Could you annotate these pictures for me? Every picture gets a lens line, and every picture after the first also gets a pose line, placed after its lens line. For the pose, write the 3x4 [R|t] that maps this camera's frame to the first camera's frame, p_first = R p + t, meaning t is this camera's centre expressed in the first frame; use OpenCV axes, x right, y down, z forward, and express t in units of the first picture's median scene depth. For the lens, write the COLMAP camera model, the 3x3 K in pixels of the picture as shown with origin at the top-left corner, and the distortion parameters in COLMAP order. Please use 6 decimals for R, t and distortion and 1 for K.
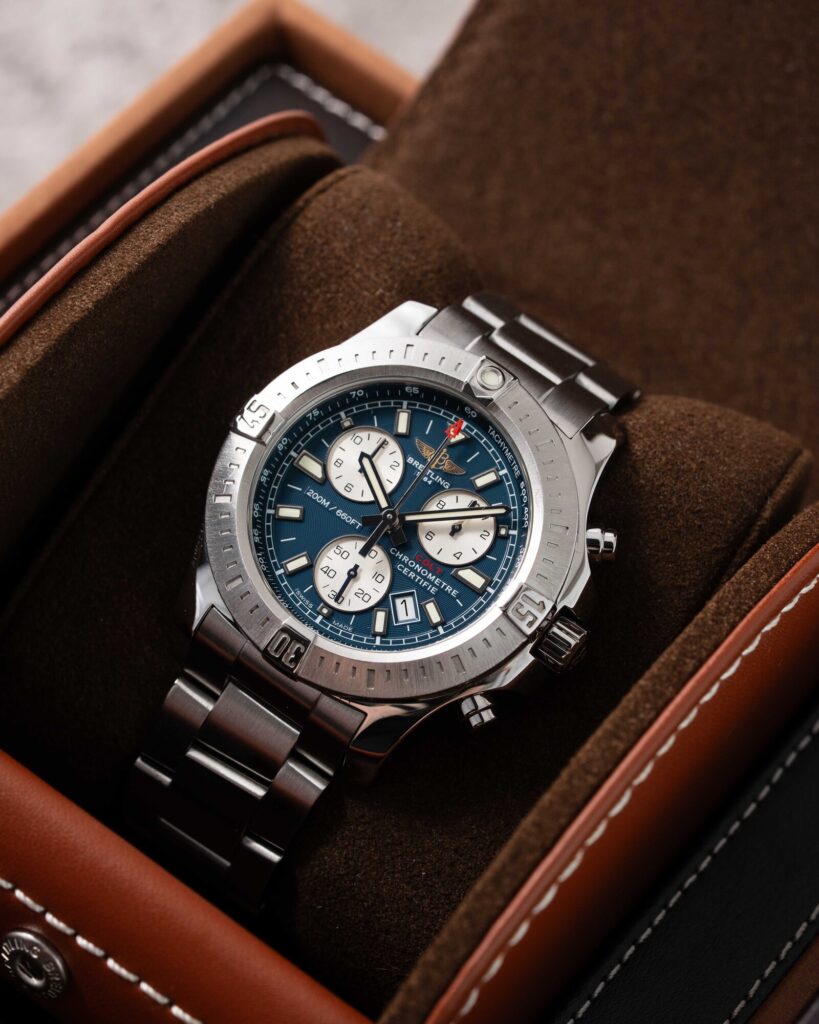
lens RADIAL K [[4547.7, 0, 409.5], [0, 4547.7, 512.0], [0, 0, 1]] dist [-0.114774, -2.436113]
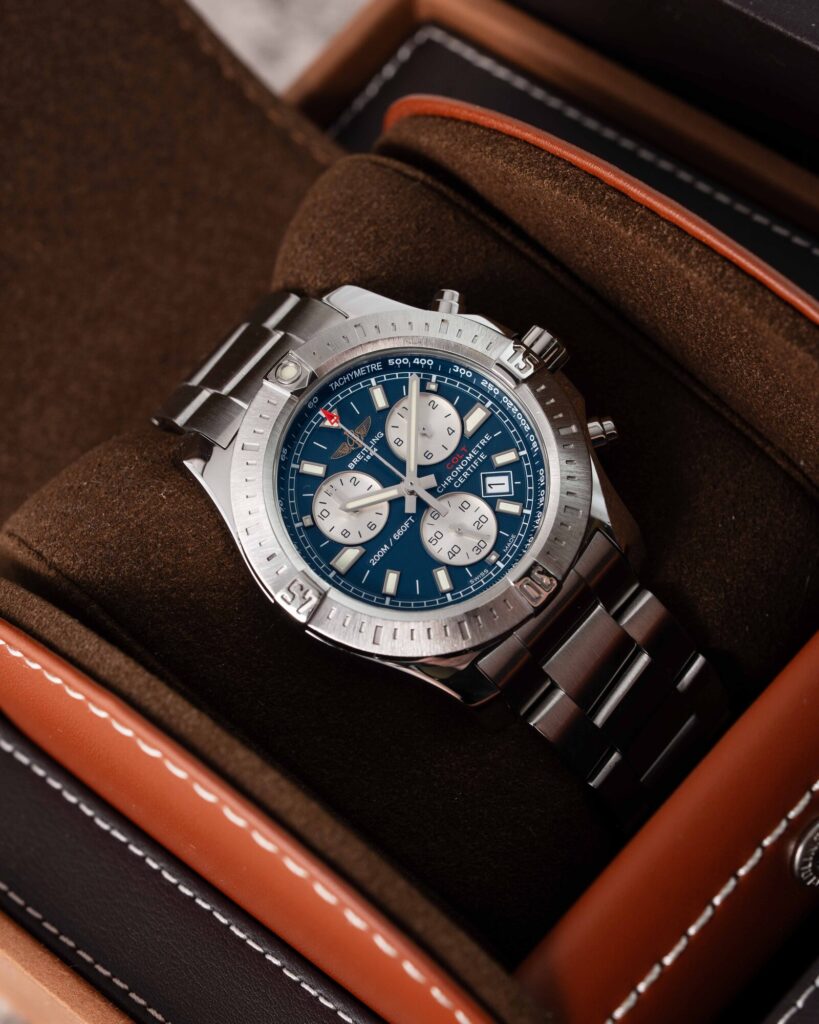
lens RADIAL K [[4547.7, 0, 409.5], [0, 4547.7, 512.0], [0, 0, 1]] dist [-0.114774, -2.436113]
pose [[0.073736, -0.917644, 0.390502, -0.413202], [0.948720, 0.185241, 0.256157, -0.262419], [-0.307398, 0.351589, 0.884246, 0.087230]]
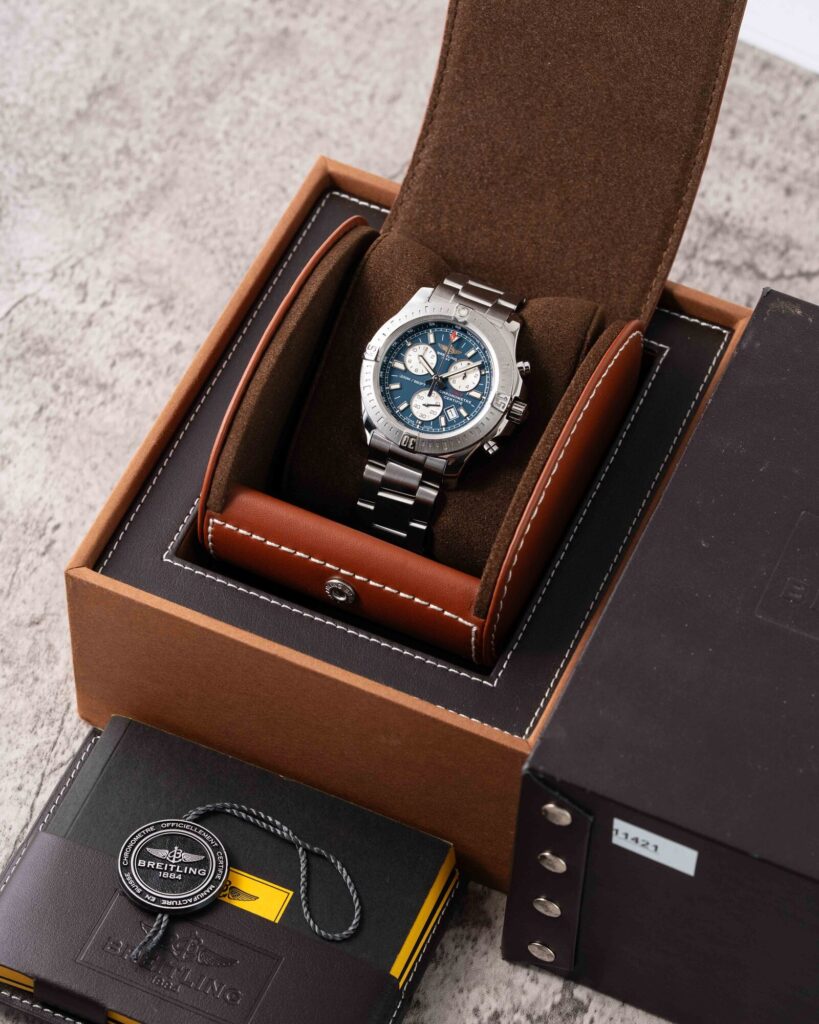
lens RADIAL K [[4547.7, 0, 409.5], [0, 4547.7, 512.0], [0, 0, 1]] dist [-0.114774, -2.436113]
pose [[0.969721, -0.243749, -0.015055, 0.000993], [0.244191, 0.968627, 0.046172, -0.044802], [0.003329, -0.048450, 0.998820, -1.406714]]
